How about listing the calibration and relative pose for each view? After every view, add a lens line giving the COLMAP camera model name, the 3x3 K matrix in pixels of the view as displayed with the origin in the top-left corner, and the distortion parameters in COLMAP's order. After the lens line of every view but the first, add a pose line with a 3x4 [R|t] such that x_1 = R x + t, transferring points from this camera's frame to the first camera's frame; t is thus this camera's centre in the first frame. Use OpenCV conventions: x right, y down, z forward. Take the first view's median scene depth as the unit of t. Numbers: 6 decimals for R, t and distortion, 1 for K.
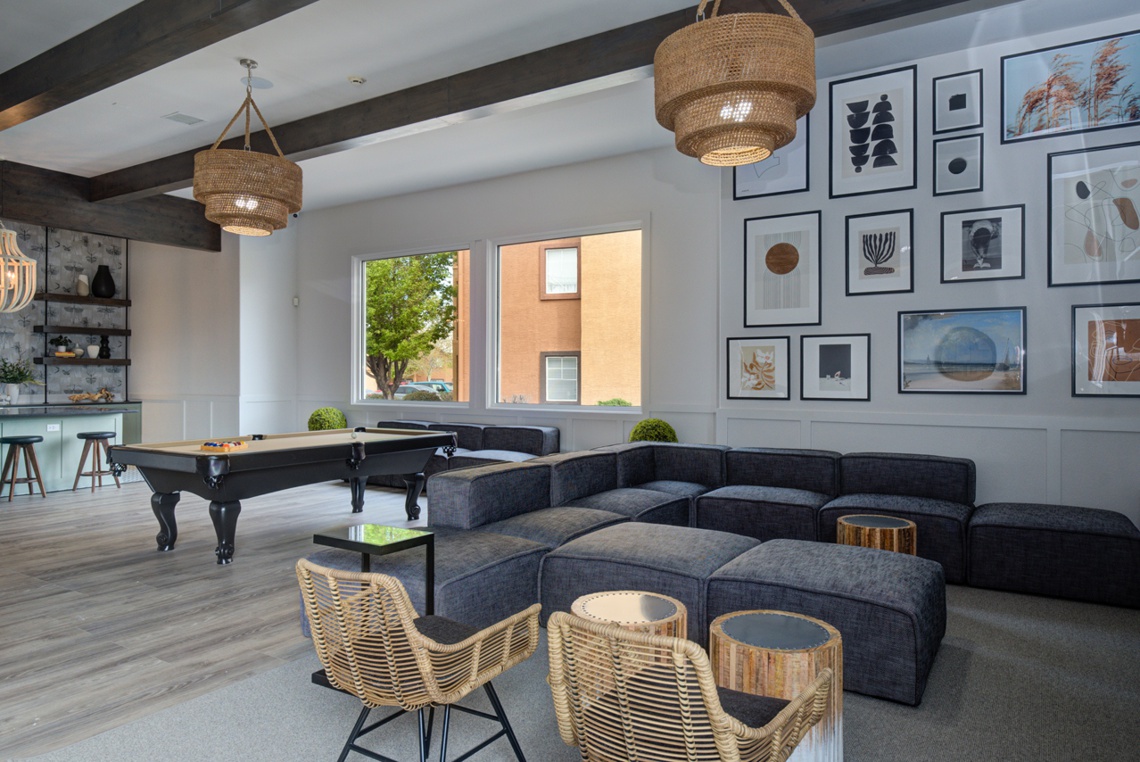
lens RADIAL K [[739.4, 0, 571.7], [0, 739.4, 378.8], [0, 0, 1]] dist [-0.001641, -0.000594]
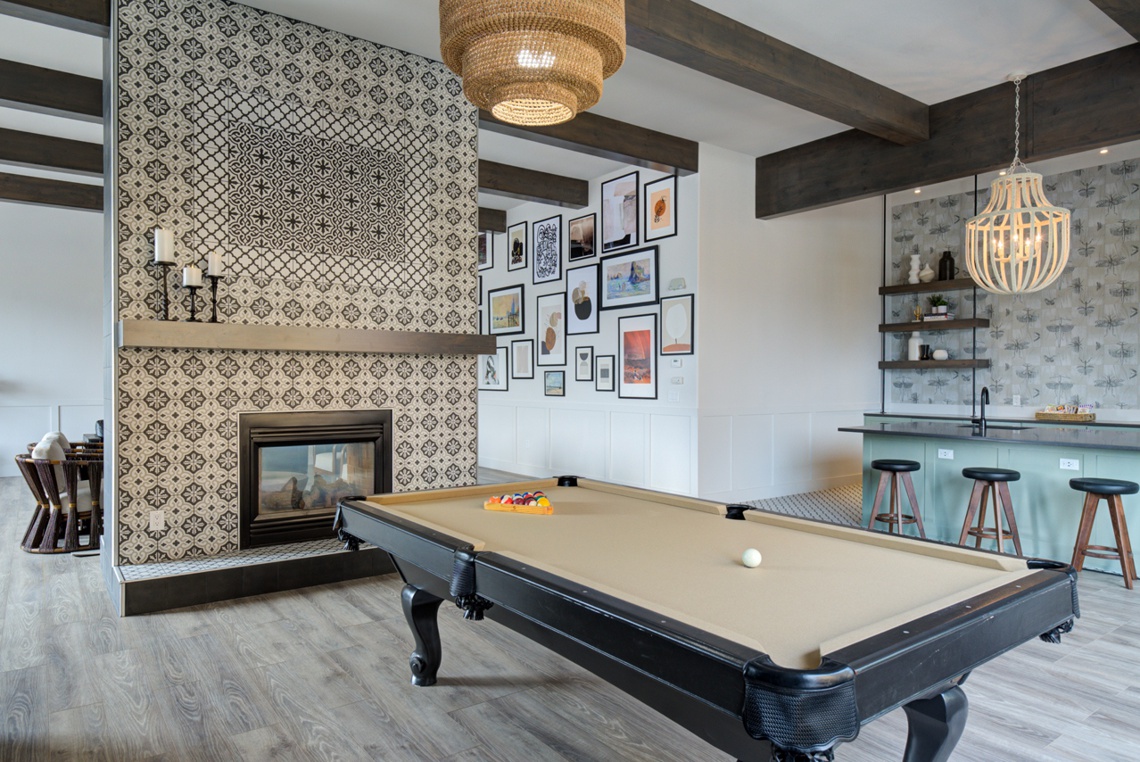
lens RADIAL K [[708.3, 0, 578.5], [0, 708.3, 383.4], [0, 0, 1]] dist [-0.005020, 0.002241]
pose [[-0.352484, 0.007769, -0.935786, 0.027091], [-0.000927, 0.999962, 0.008651, -0.008036], [0.935817, 0.003917, -0.352464, 0.632677]]
